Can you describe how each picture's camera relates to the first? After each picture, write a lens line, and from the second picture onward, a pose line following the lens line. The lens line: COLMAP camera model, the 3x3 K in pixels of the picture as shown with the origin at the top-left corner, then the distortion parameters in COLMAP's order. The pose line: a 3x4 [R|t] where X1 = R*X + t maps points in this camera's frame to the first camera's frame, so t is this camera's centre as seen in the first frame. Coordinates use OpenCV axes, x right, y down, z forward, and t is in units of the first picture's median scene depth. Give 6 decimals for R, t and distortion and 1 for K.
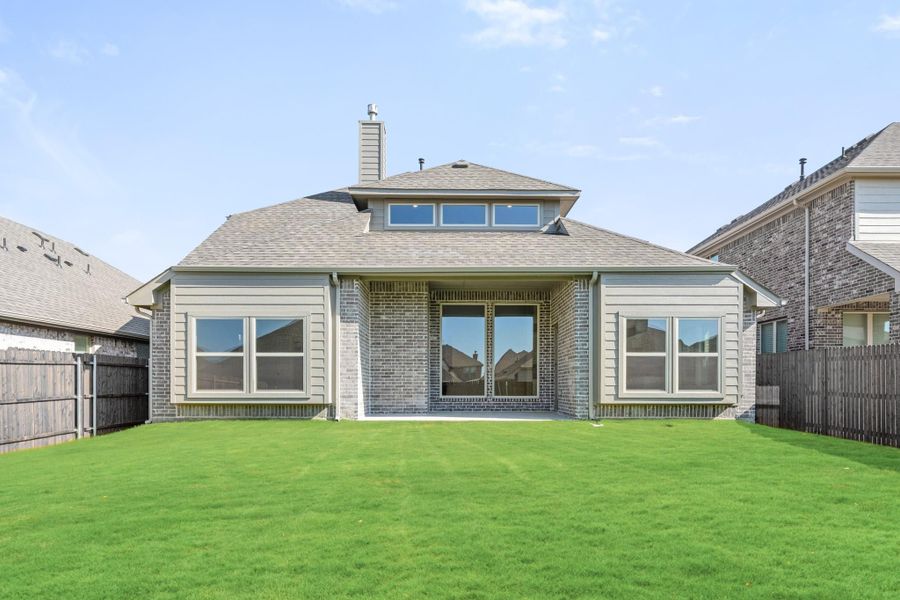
lens RADIAL K [[707.7, 0, 454.4], [0, 707.7, 274.1], [0, 0, 1]] dist [0.000012, 0.001442]
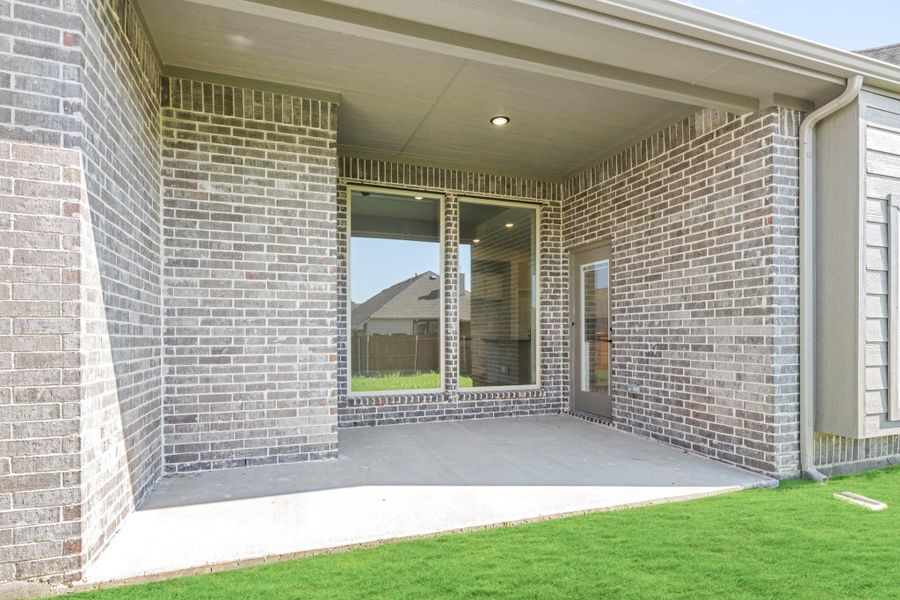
lens RADIAL K [[513.6, 0, 448.4], [0, 513.6, 319.1], [0, 0, 1]] dist [-0.003073, -0.000891]
pose [[0.942659, 0.009076, 0.333633, -0.072693], [-0.056140, 0.989699, 0.131697, 0.085114], [-0.329001, -0.142876, 0.933459, 0.725309]]
